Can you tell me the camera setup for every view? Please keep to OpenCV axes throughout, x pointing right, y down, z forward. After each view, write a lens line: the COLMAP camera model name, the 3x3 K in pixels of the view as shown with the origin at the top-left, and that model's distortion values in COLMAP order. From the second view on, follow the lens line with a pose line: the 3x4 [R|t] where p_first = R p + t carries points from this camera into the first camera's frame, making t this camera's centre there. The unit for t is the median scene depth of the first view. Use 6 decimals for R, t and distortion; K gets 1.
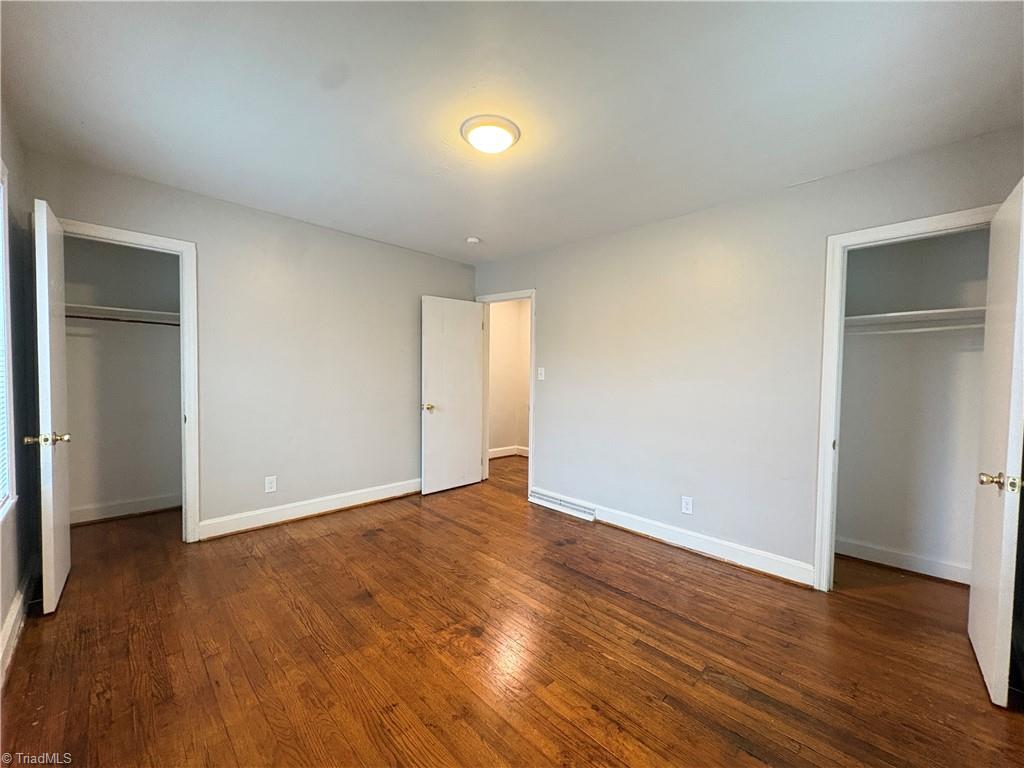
lens RADIAL K [[406.7, 0, 512.2], [0, 406.7, 386.2], [0, 0, 1]] dist [0.001330, 0.000033]
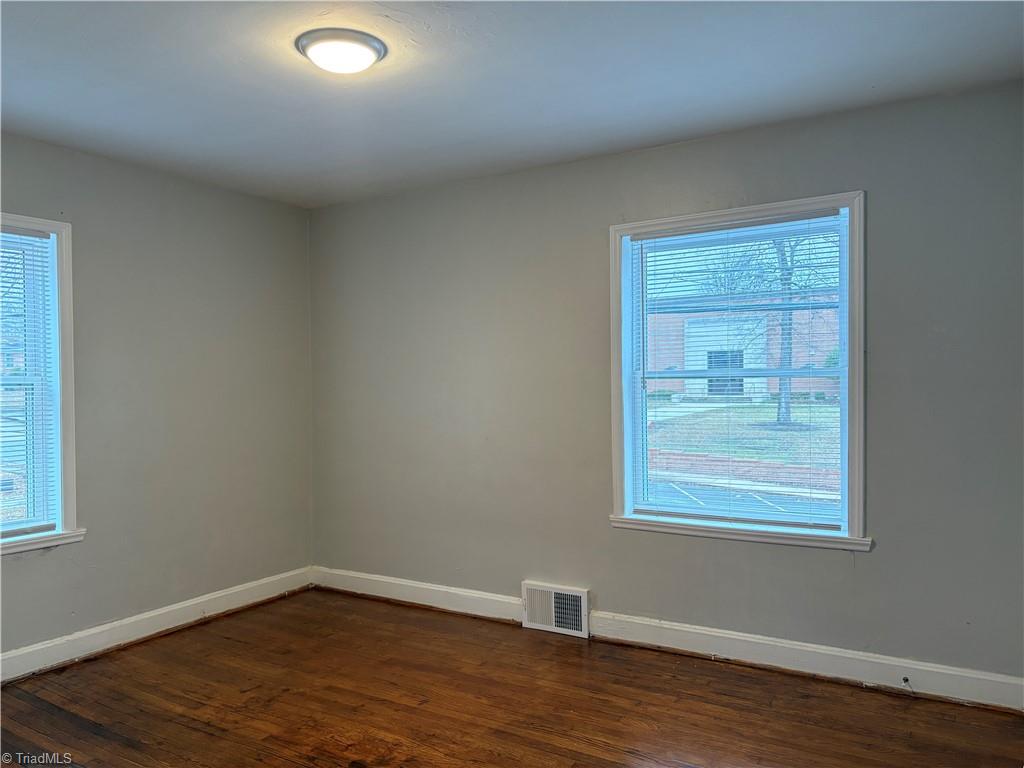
lens RADIAL K [[681.3, 0, 519.8], [0, 681.3, 391.2], [0, 0, 1]] dist [-0.009680, -0.000173]
pose [[-0.965447, -0.009648, -0.260420, -0.055602], [-0.018242, 0.999365, 0.030604, -0.117250], [0.259959, 0.034297, -0.965010, 2.633875]]
